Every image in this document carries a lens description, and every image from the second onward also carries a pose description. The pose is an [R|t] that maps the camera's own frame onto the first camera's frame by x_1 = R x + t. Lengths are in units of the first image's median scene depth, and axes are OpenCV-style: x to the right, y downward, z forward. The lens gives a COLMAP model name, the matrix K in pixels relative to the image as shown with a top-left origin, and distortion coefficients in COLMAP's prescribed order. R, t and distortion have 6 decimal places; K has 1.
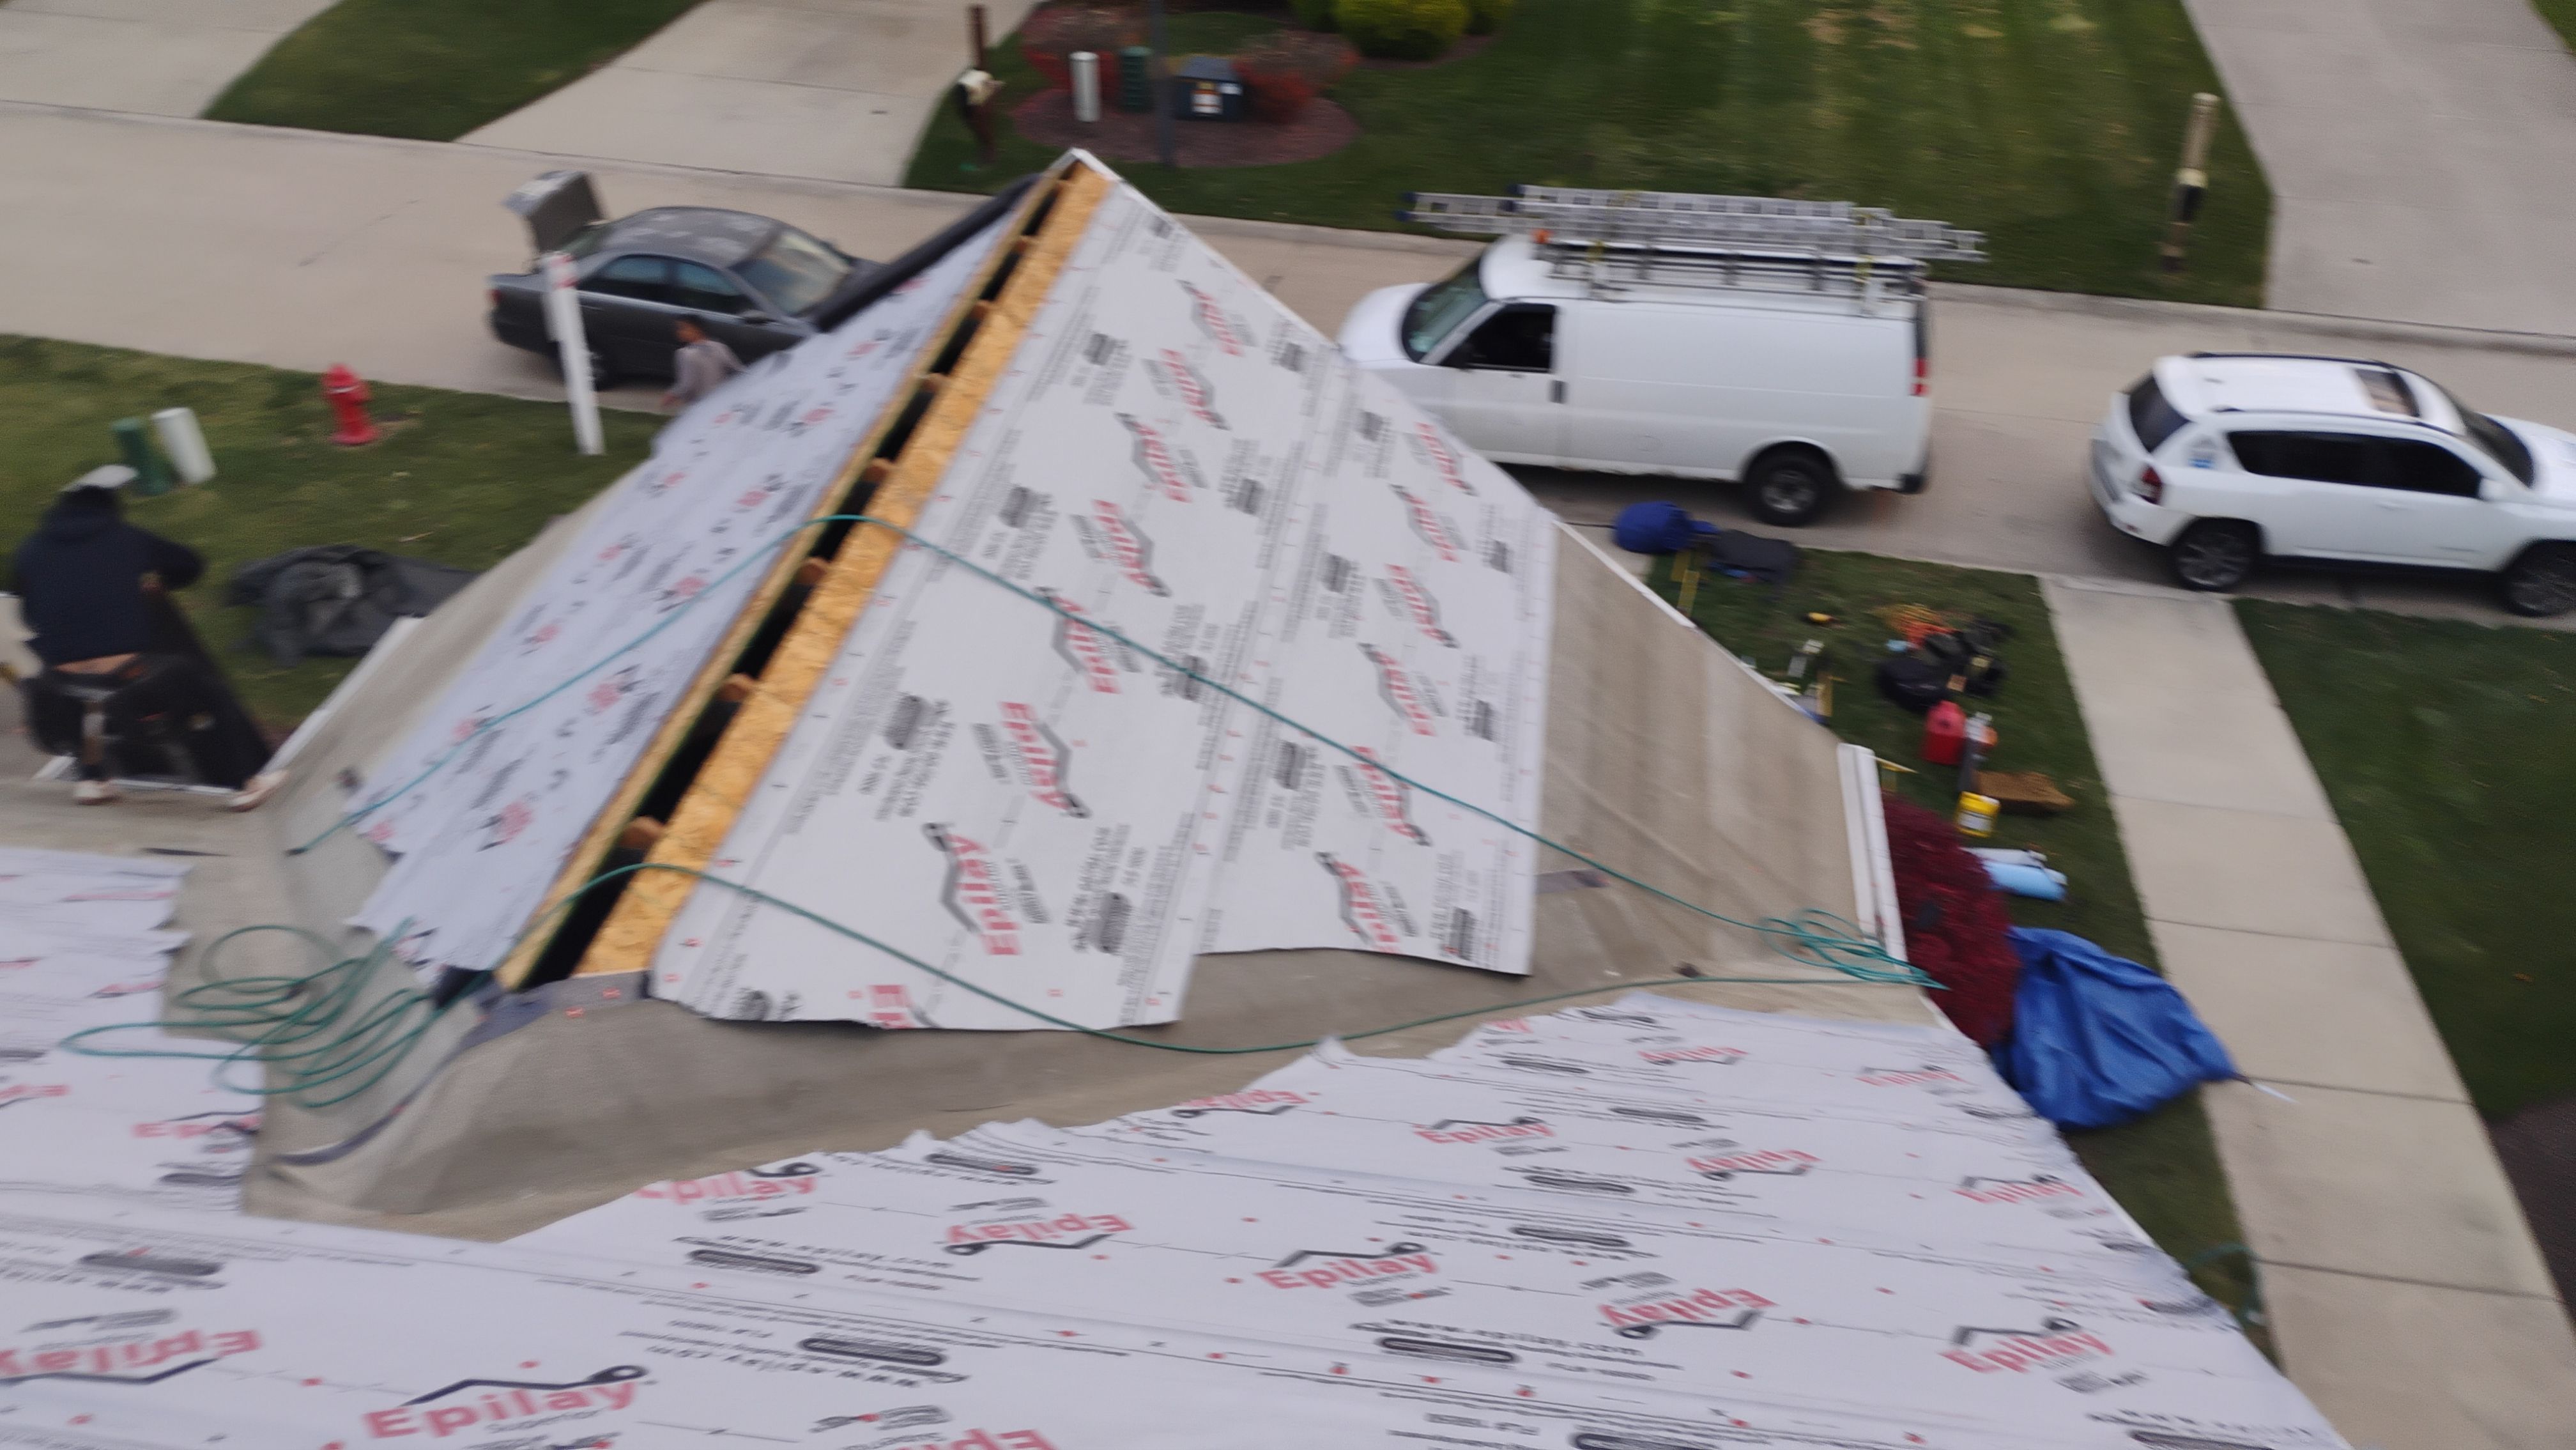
lens RADIAL K [[2129.5, 0, 1281.9], [0, 2129.5, 743.7], [0, 0, 1]] dist [0.027997, -0.007702]
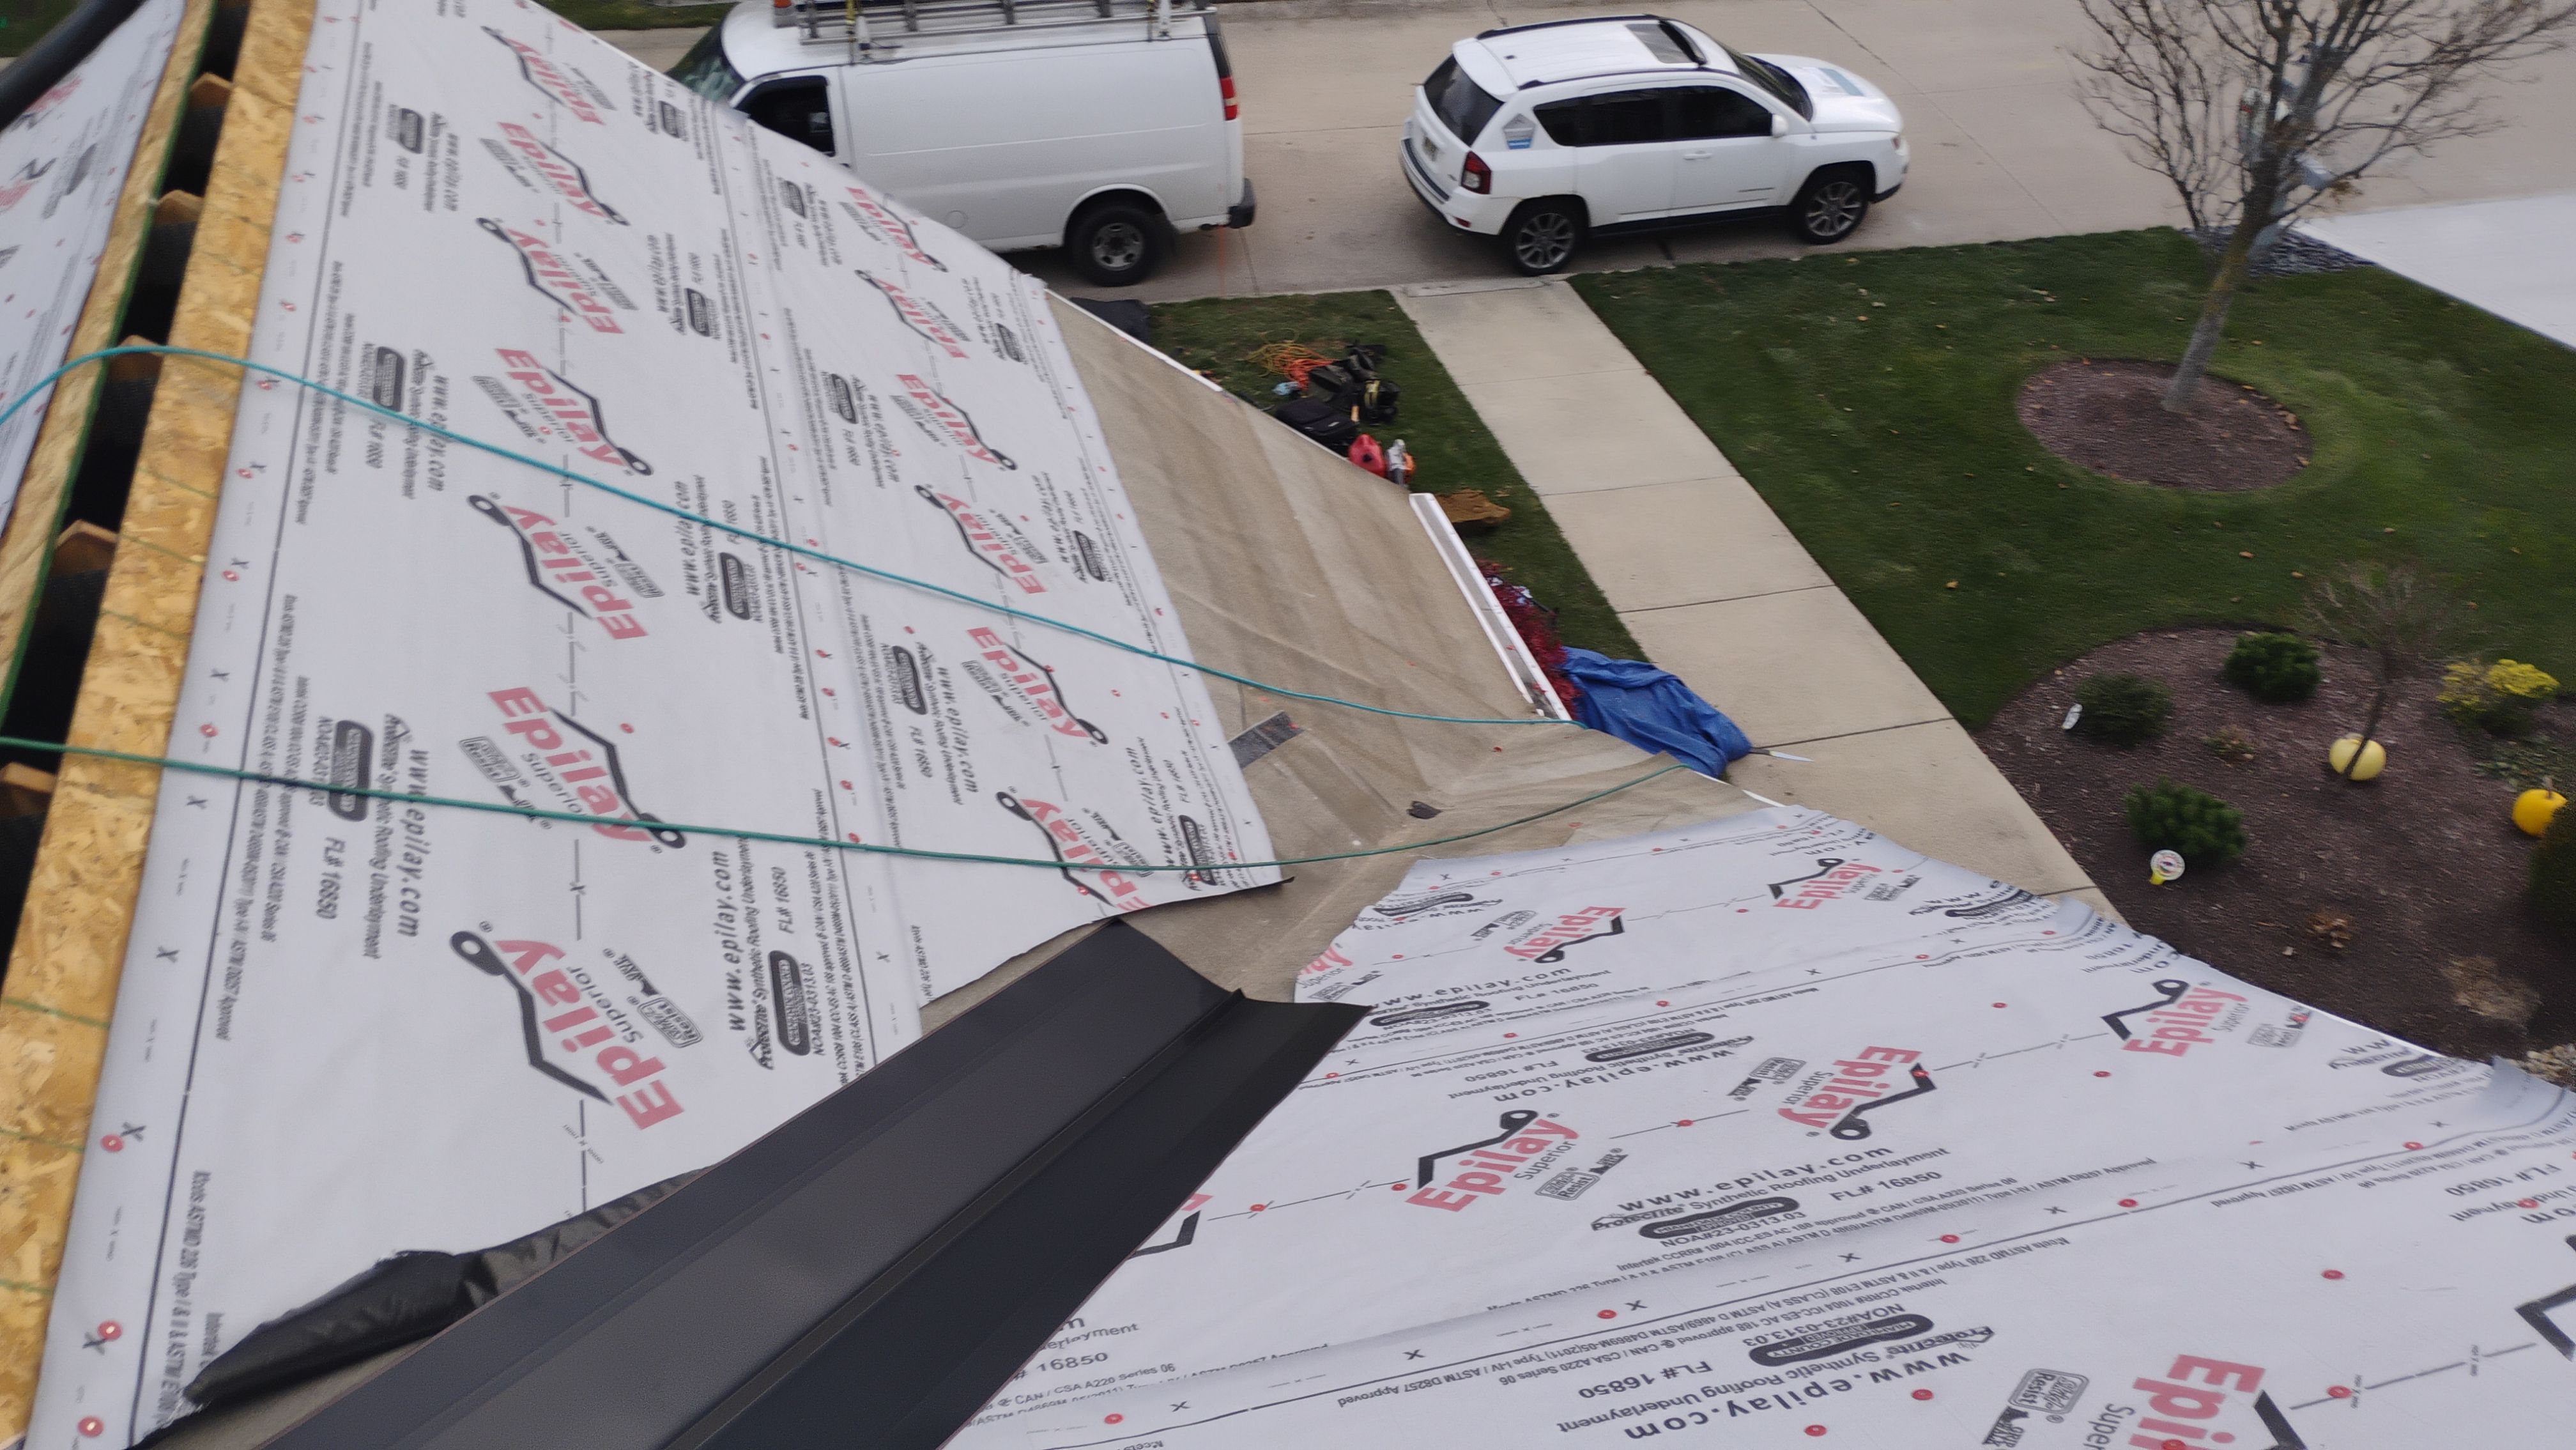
lens RADIAL K [[2111.5, 0, 1288.0], [0, 2111.5, 725.0], [0, 0, 1]] dist [0.049294, -0.057192]
pose [[0.915624, -0.243147, 0.320174, -0.091806], [0.216248, 0.969226, 0.117630, -0.025270], [-0.338923, -0.038468, 0.940027, 0.277785]]
